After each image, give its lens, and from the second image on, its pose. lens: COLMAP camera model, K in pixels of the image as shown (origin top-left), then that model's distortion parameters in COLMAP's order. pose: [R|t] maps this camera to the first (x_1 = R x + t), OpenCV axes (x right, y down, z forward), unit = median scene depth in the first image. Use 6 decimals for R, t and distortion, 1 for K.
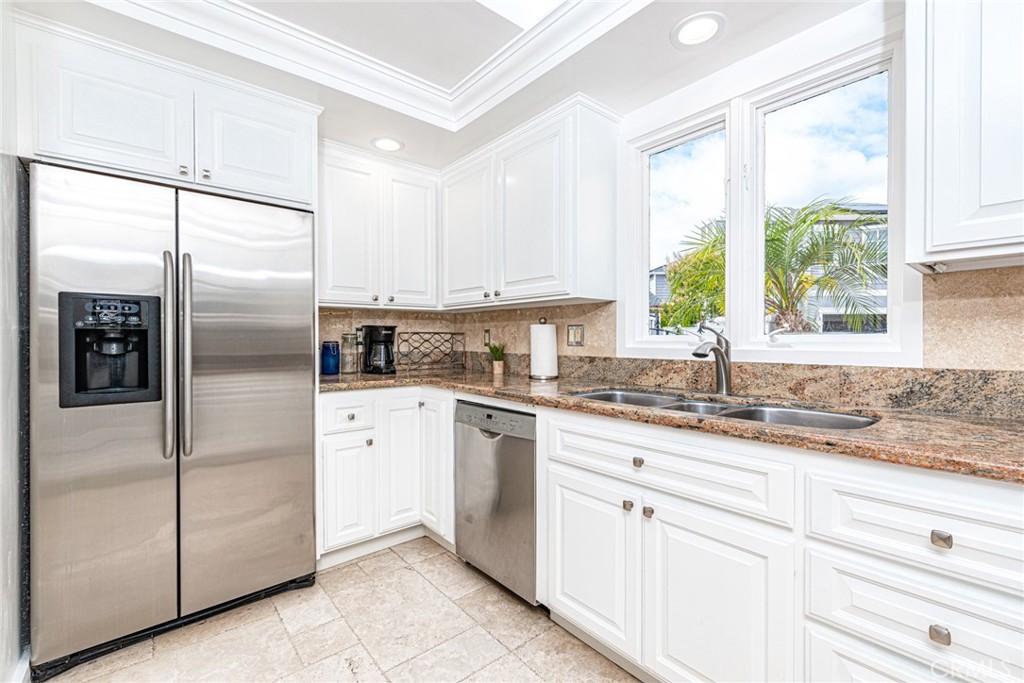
lens RADIAL K [[438.5, 0, 513.4], [0, 438.5, 340.6], [0, 0, 1]] dist [0.000326, 0.000084]
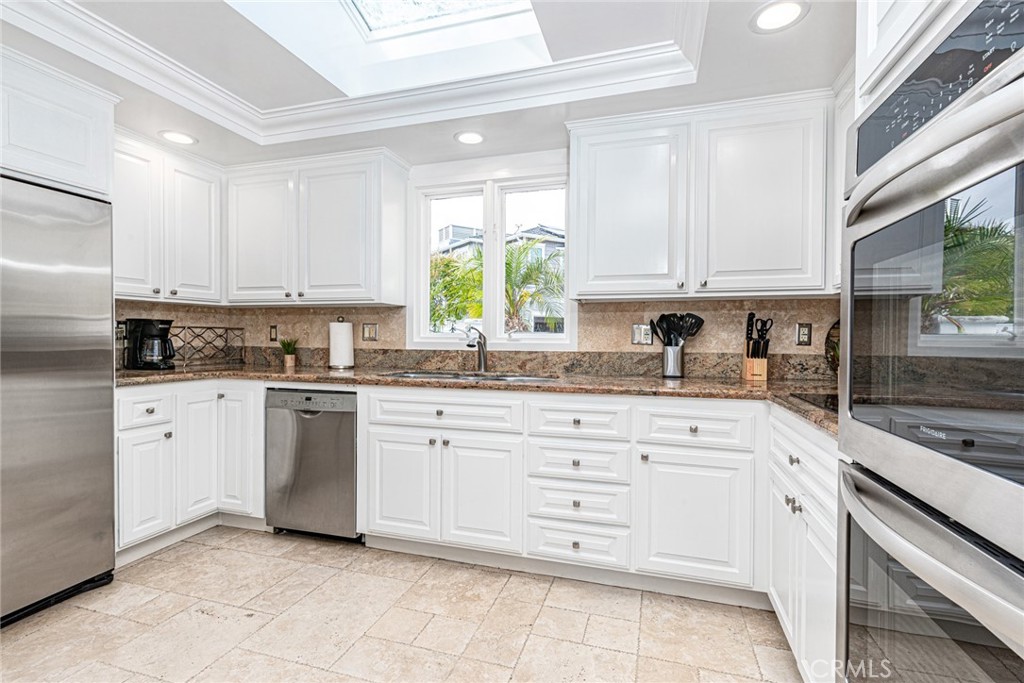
lens RADIAL K [[467.2, 0, 512.0], [0, 467.2, 341.5], [0, 0, 1]] dist [0.000858, 0.000072]
pose [[0.842659, 0.001363, 0.538445, -0.242390], [-0.005803, 0.999962, 0.006551, 0.003825], [-0.538416, -0.008645, 0.842635, -0.335885]]
